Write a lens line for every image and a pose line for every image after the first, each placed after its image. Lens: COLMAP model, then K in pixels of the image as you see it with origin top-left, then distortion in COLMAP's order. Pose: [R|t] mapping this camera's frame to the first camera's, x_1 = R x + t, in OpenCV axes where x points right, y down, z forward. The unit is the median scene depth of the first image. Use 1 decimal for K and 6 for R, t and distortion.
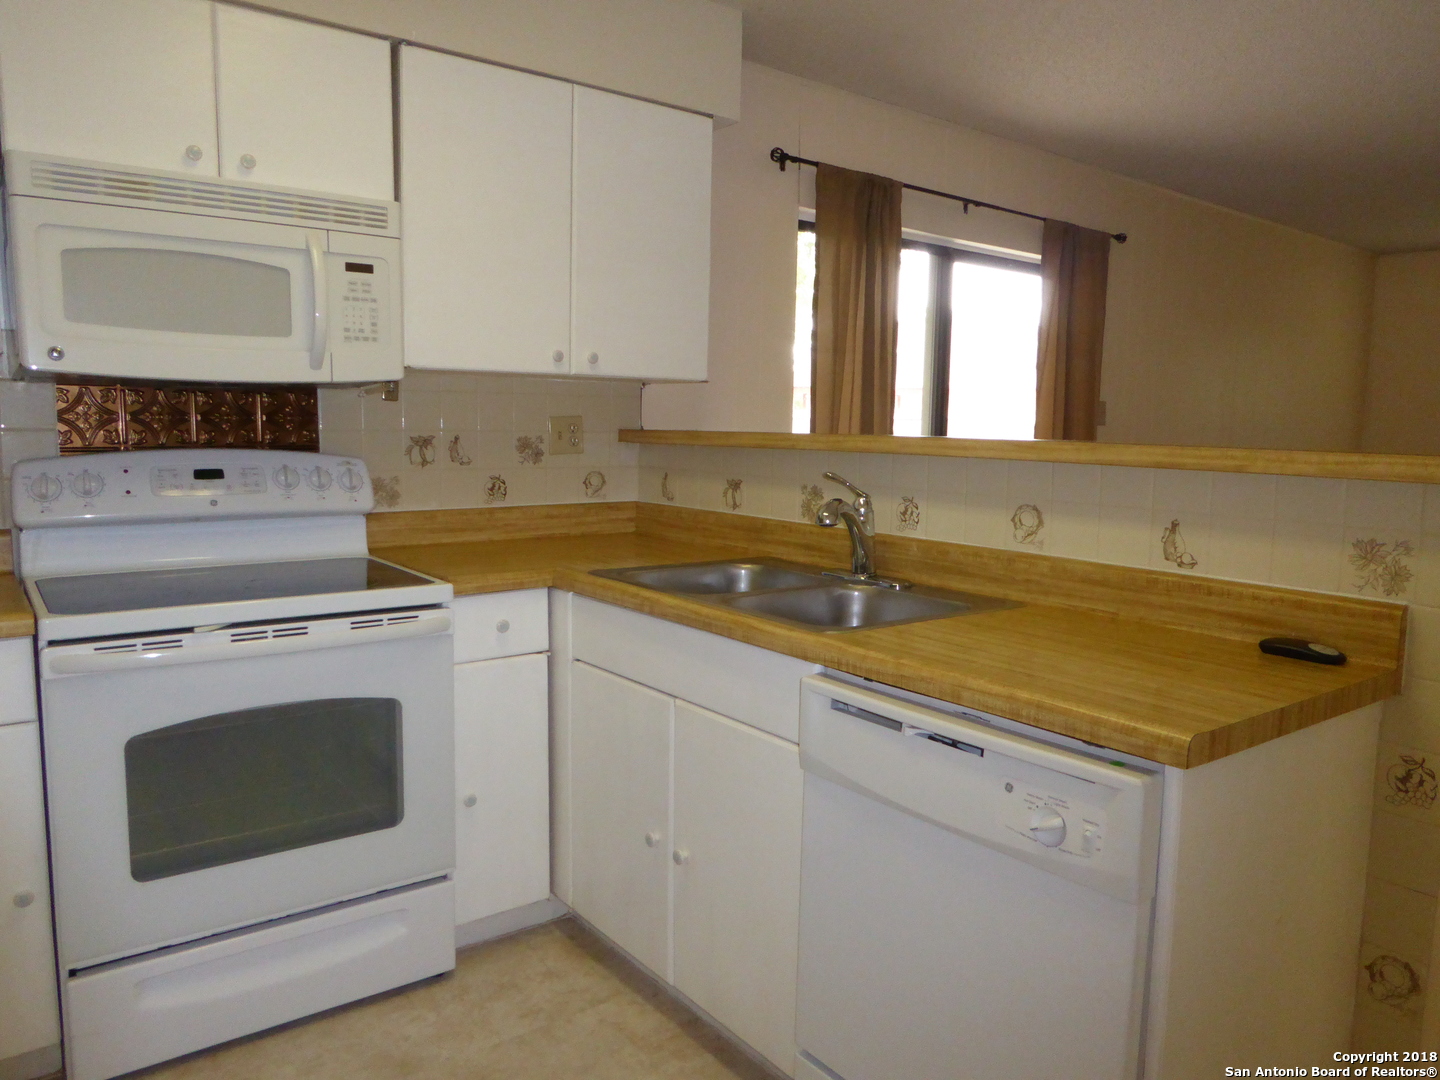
lens RADIAL K [[1028.6, 0, 734.5], [0, 1028.6, 536.9], [0, 0, 1]] dist [-0.014941, -0.000891]
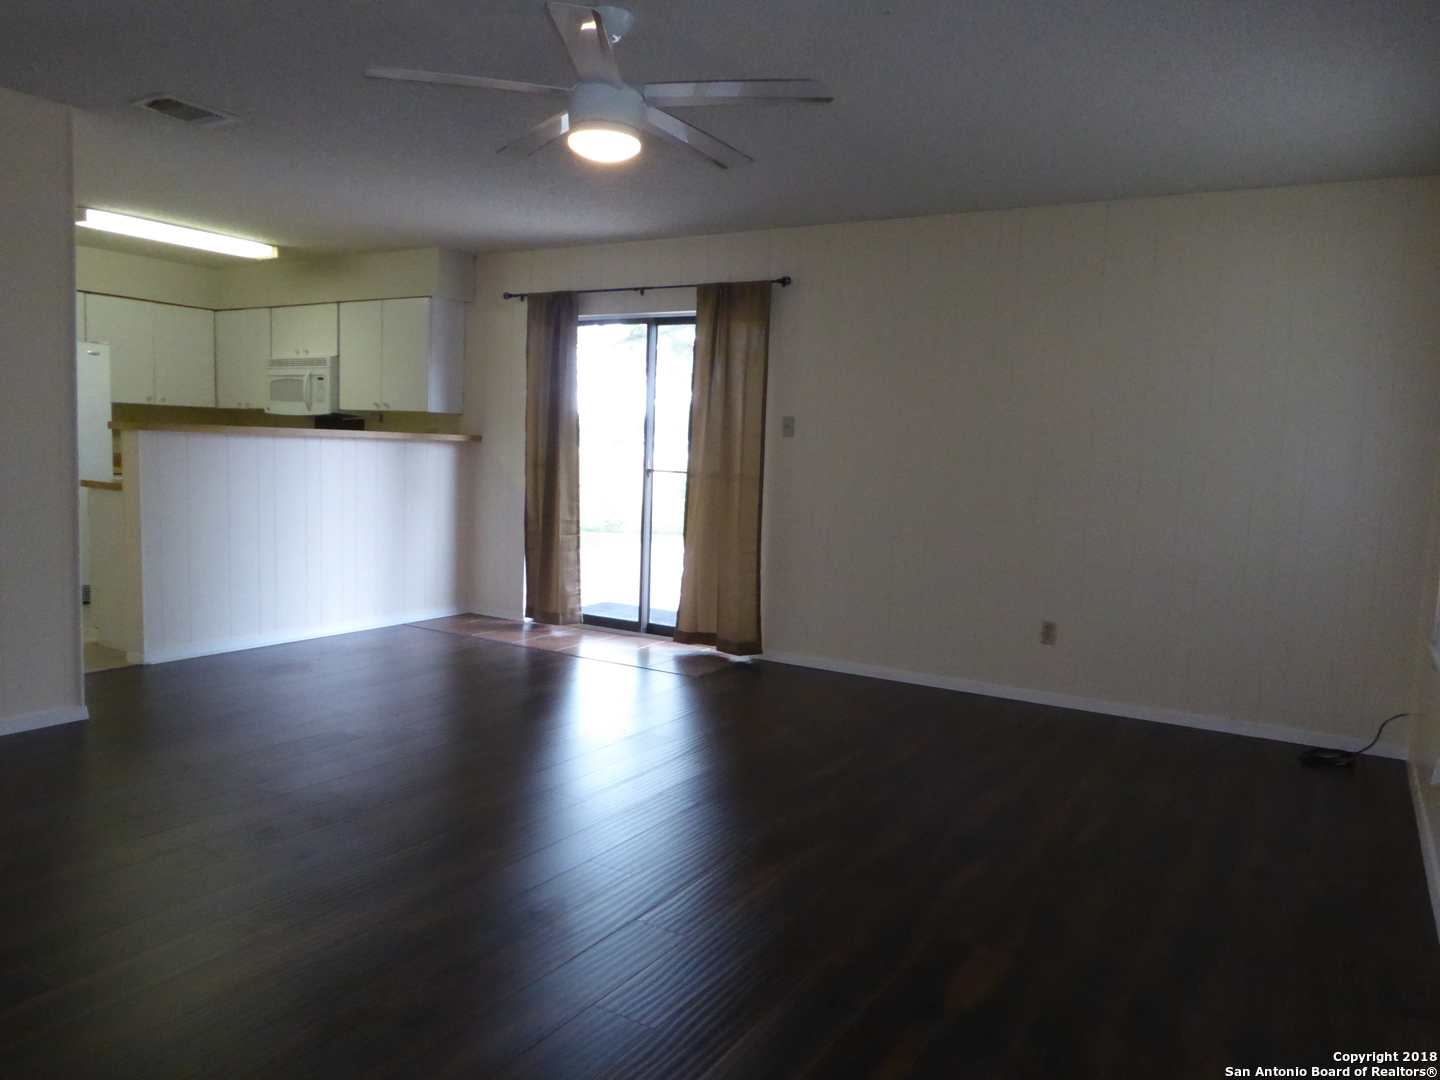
lens RADIAL K [[1009.7, 0, 720.0], [0, 1009.7, 540.0], [0, 0, 1]] dist [-0.038038, 0.002817]
pose [[0.347948, 0.078165, -0.934250, 2.931845], [-0.138199, 0.989908, 0.031351, -0.037488], [0.927272, 0.118204, 0.355239, 1.089877]]
